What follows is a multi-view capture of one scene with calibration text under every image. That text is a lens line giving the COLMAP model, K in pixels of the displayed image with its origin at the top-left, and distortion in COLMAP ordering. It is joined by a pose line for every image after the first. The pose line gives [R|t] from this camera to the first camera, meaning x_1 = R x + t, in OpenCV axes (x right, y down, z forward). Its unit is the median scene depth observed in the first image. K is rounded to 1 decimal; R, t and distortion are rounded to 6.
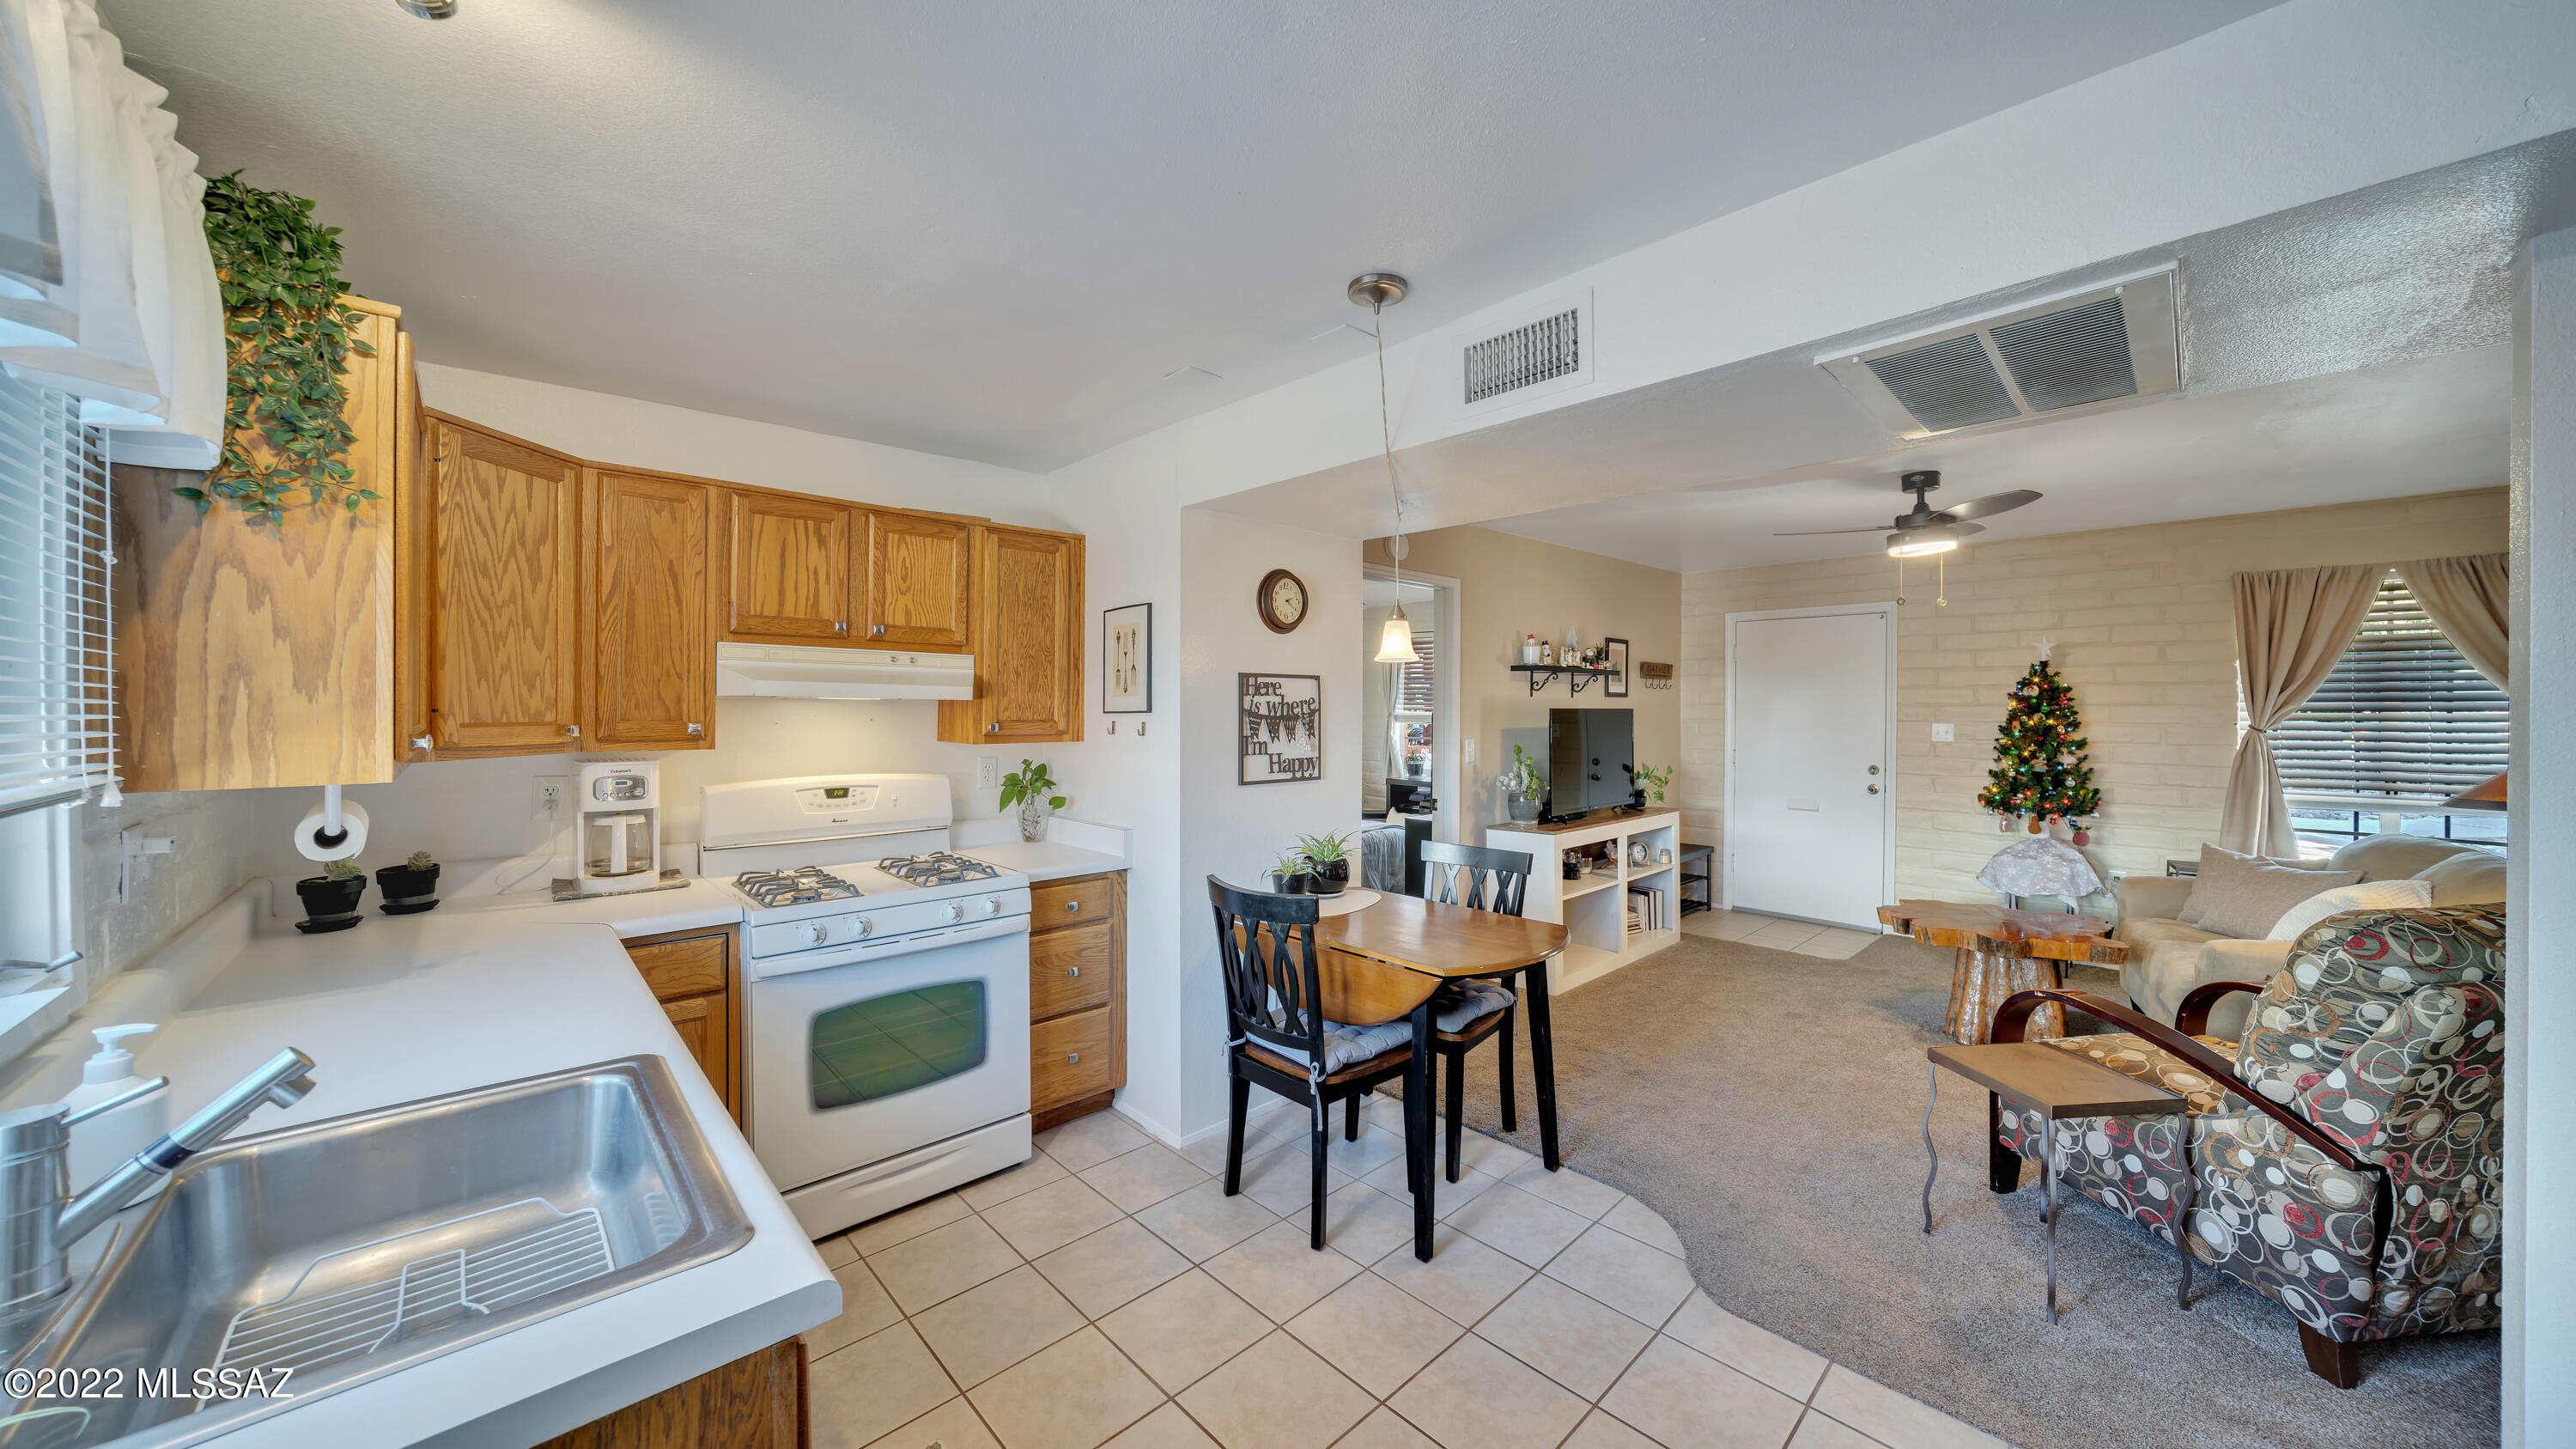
lens RADIAL K [[886.8, 0, 1266.1], [0, 886.8, 709.8], [0, 0, 1]] dist [-0.027436, 0.004151]
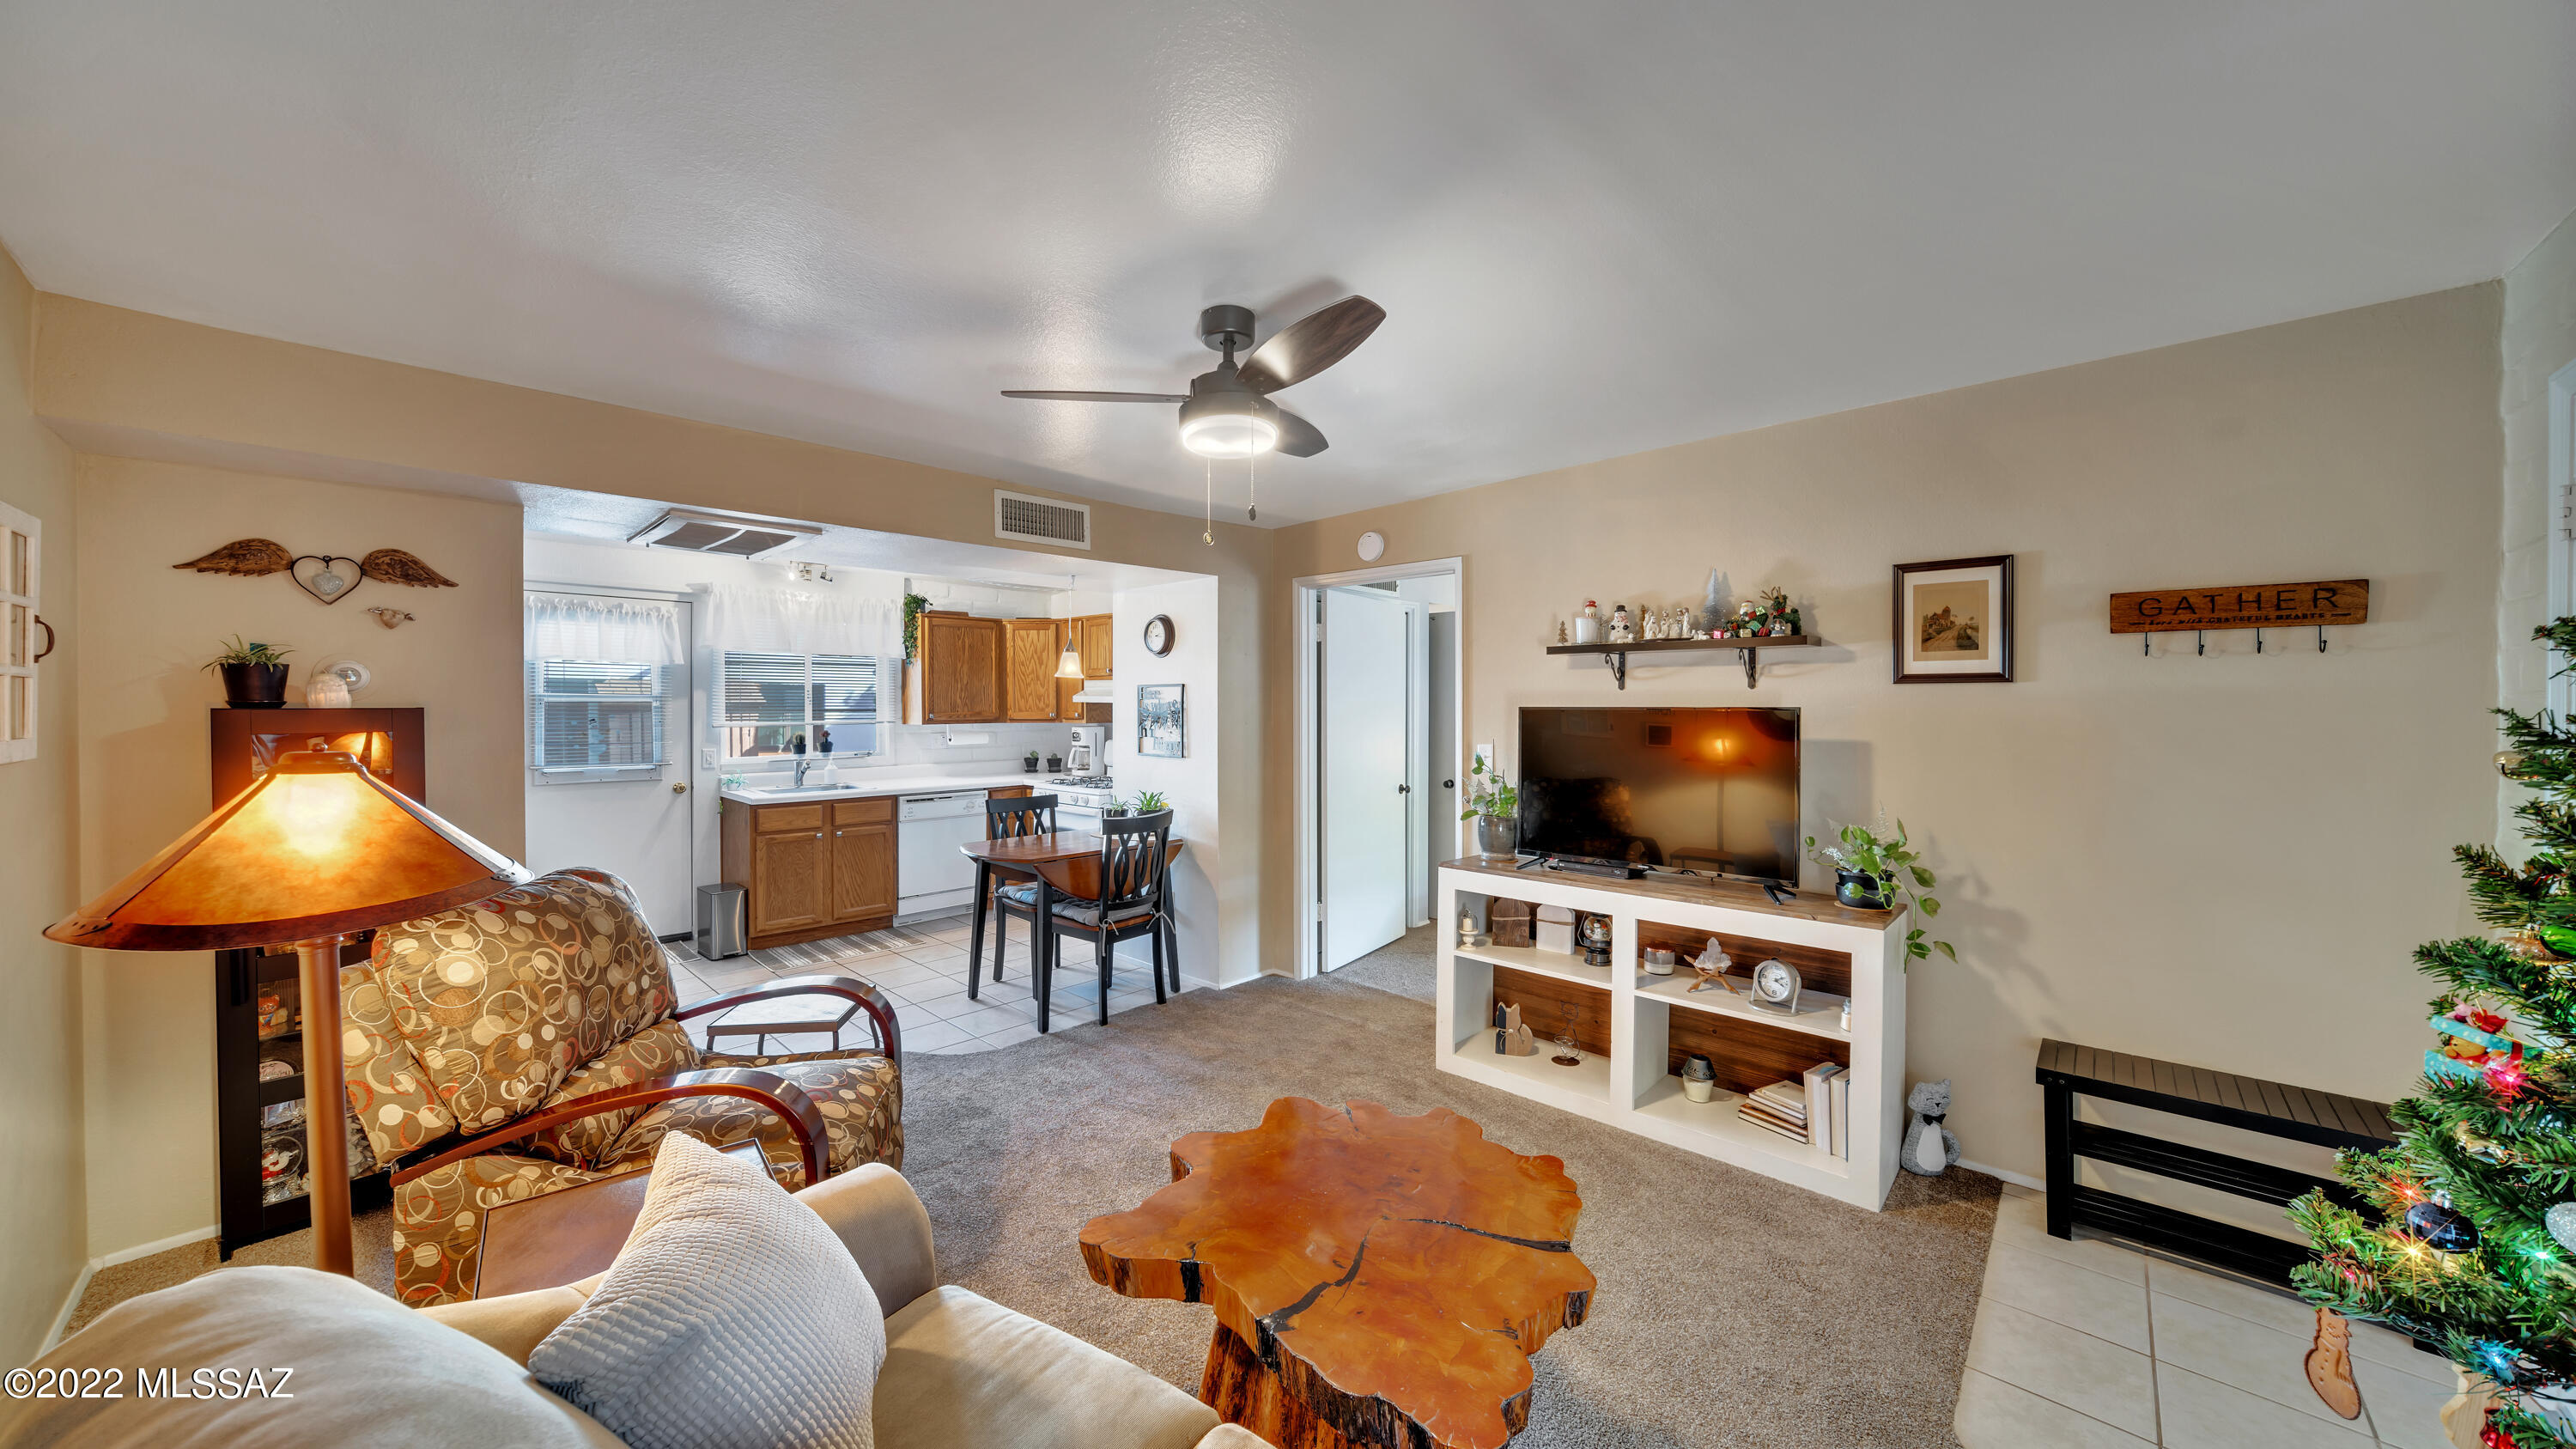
lens RADIAL K [[886.8, 0, 1292.0], [0, 886.8, 708.4], [0, 0, 1]] dist [-0.027436, 0.004151]
pose [[0.064702, 0.001879, -0.997903, 1.108423], [-0.001117, 0.999998, 0.001810, -0.001802], [0.997904, 0.000998, 0.064704, 0.814246]]
